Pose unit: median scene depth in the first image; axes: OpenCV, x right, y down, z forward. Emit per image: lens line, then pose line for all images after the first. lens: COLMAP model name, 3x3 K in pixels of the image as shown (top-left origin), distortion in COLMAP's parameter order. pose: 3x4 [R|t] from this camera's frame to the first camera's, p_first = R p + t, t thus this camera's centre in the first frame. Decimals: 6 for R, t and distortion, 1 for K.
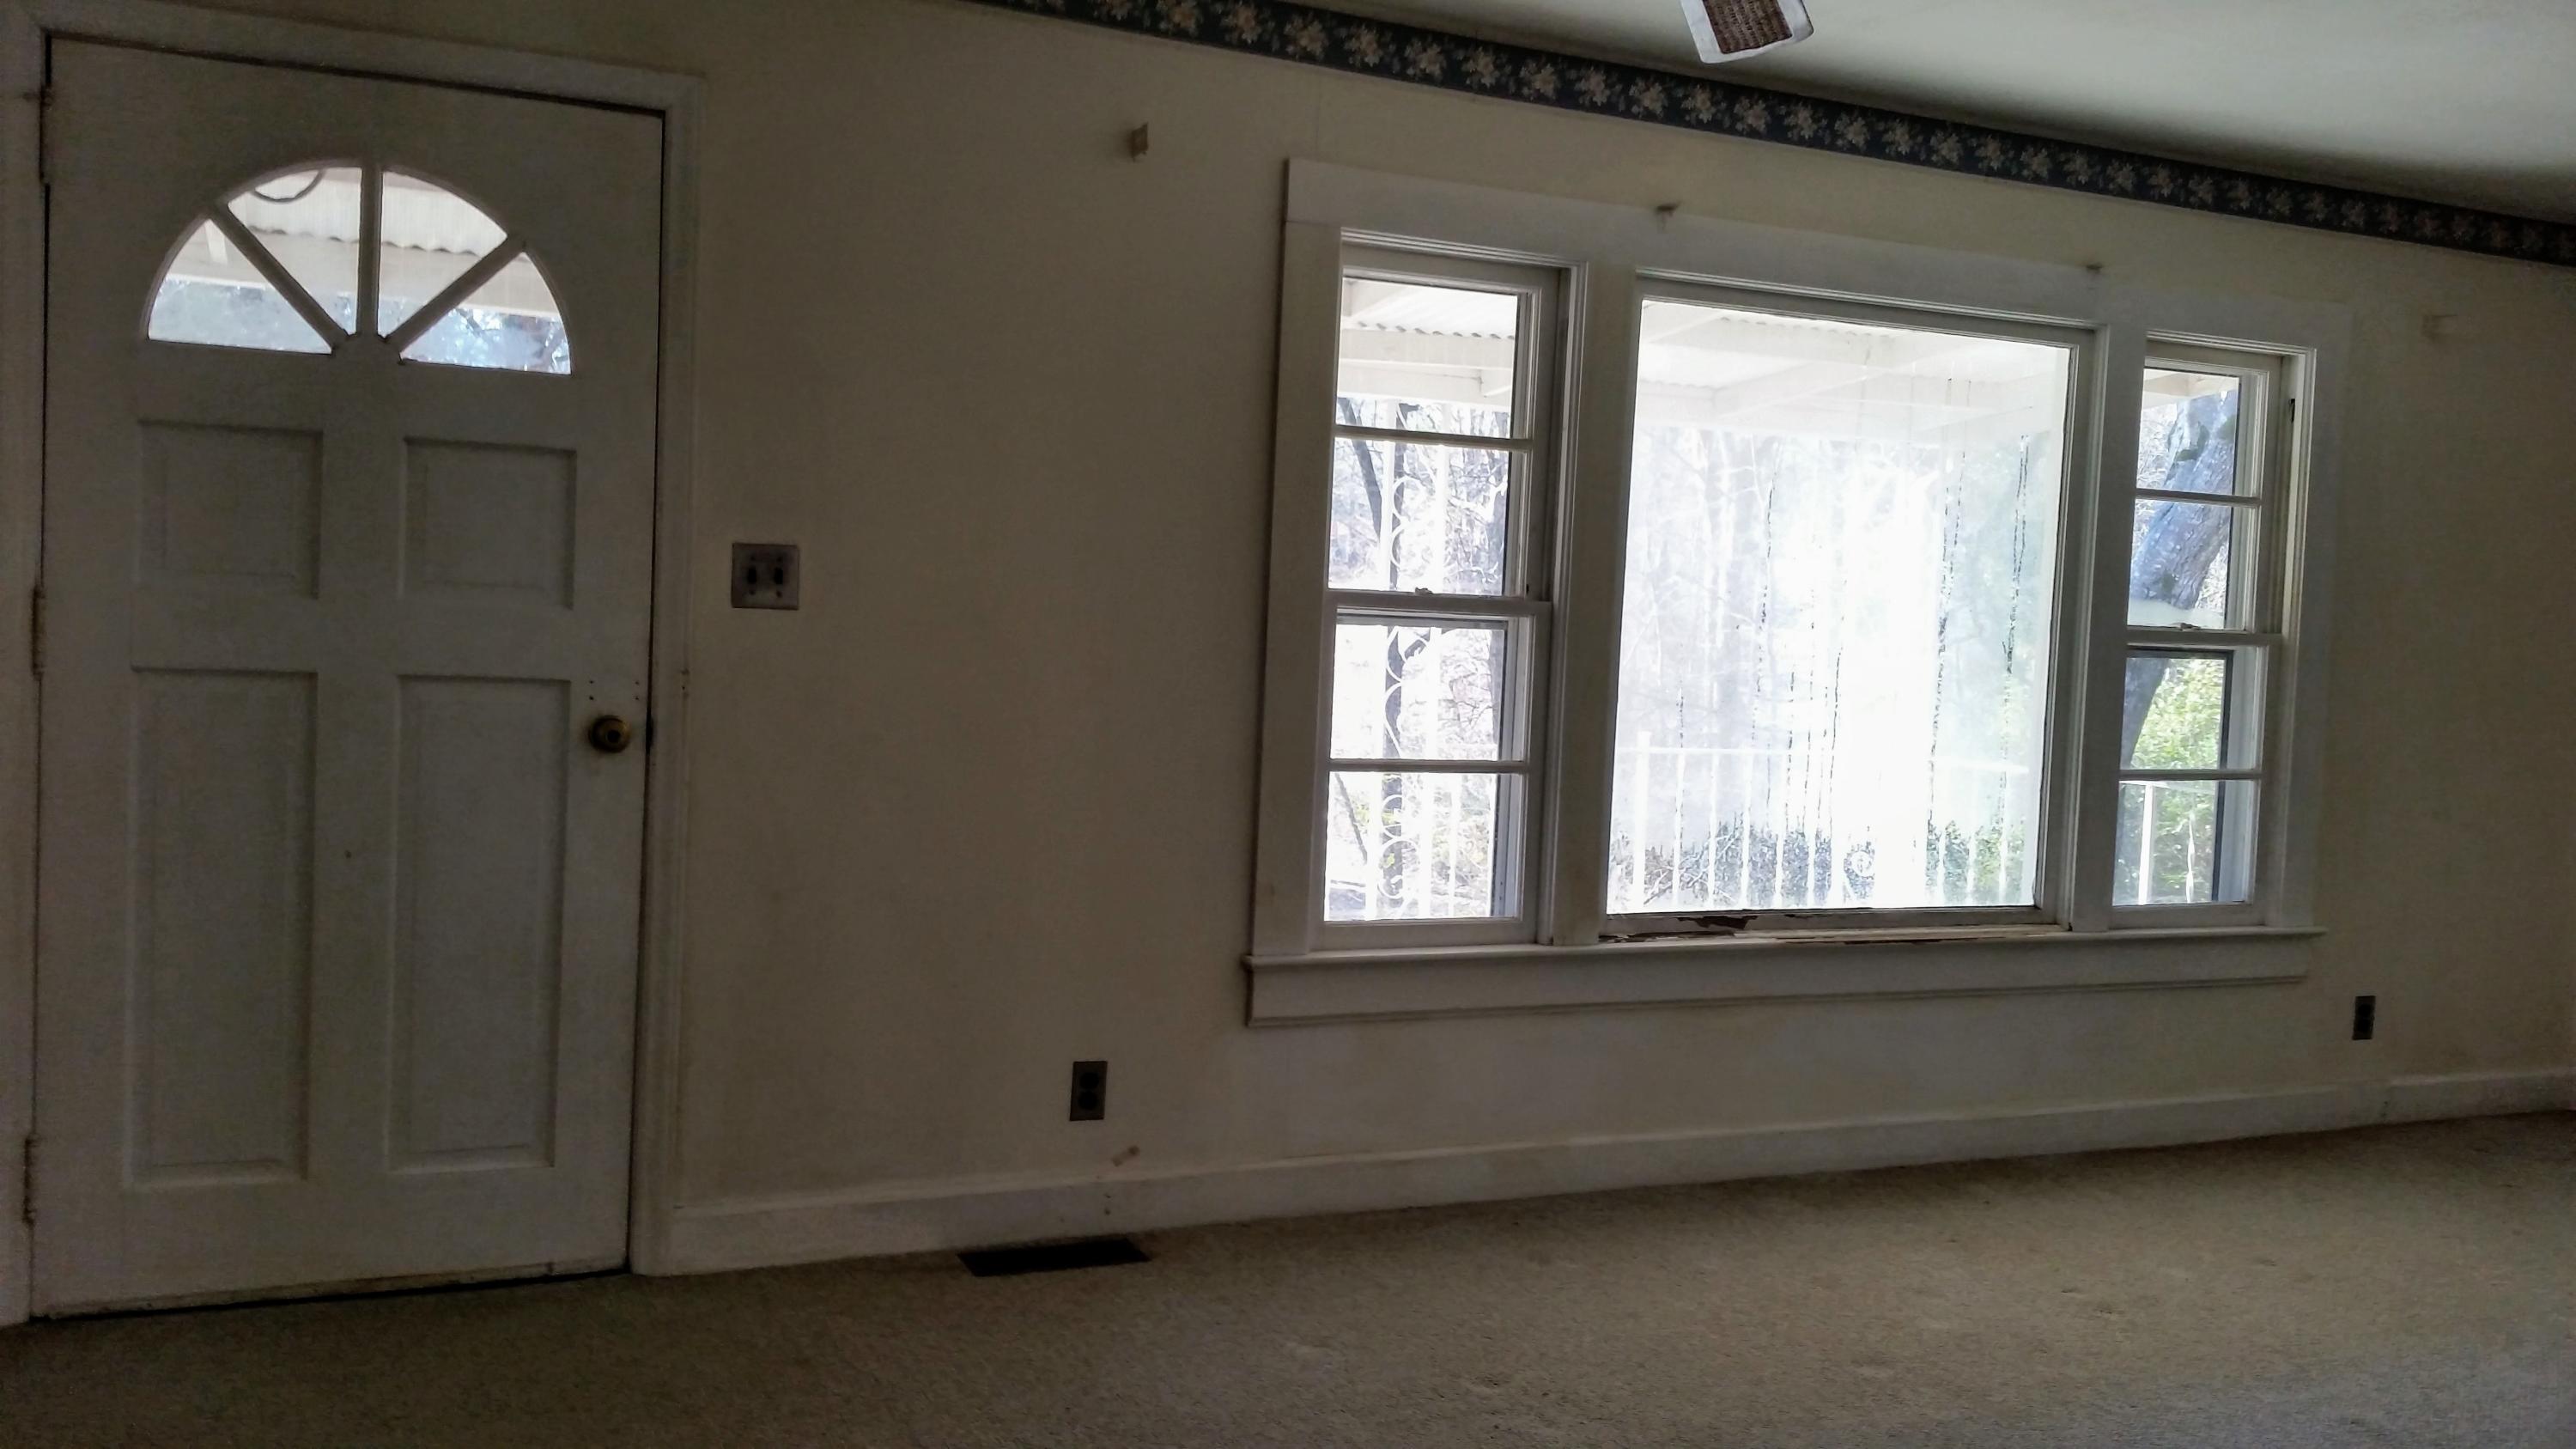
lens RADIAL K [[2139.0, 0, 1285.8], [0, 2139.0, 728.7], [0, 0, 1]] dist [0.001713, -0.008765]
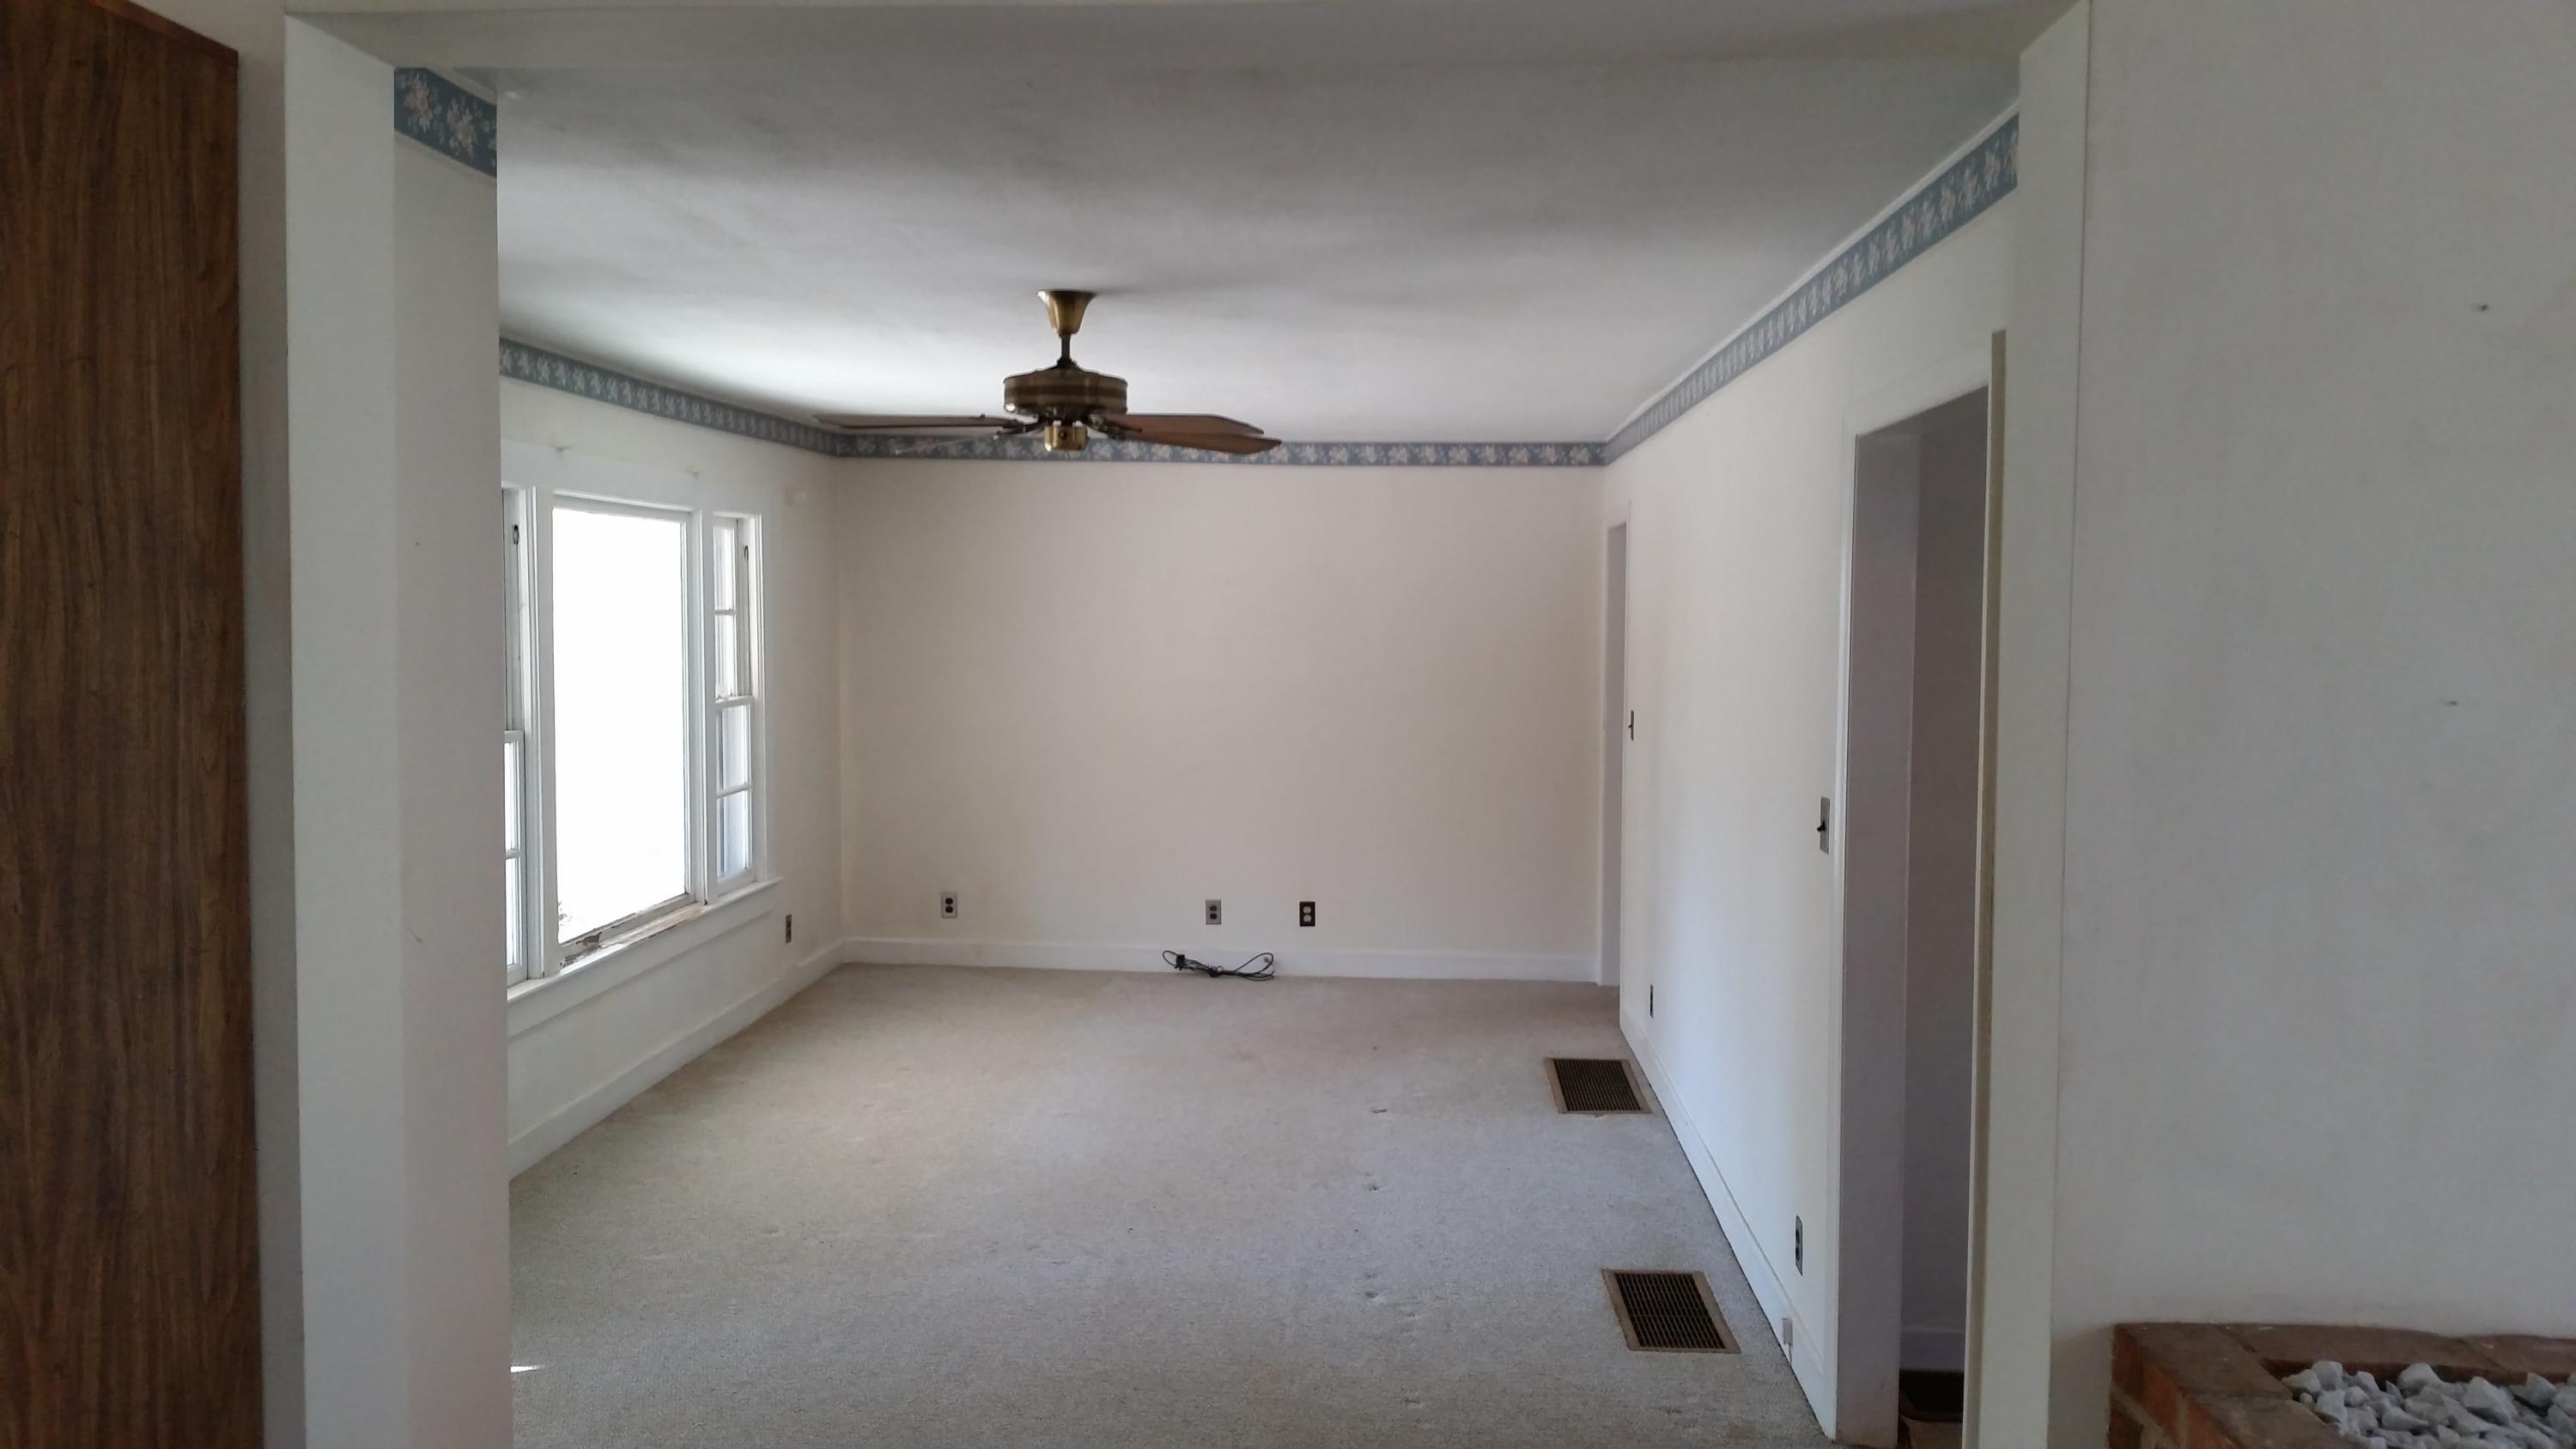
lens RADIAL K [[2139.0, 0, 1285.8], [0, 2139.0, 728.7], [0, 0, 1]] dist [0.001713, -0.008765]
pose [[0.445516, -0.106584, 0.888907, -0.804620], [0.084397, 0.993466, 0.076822, -0.114363], [-0.891287, 0.040796, 0.451600, -0.059232]]
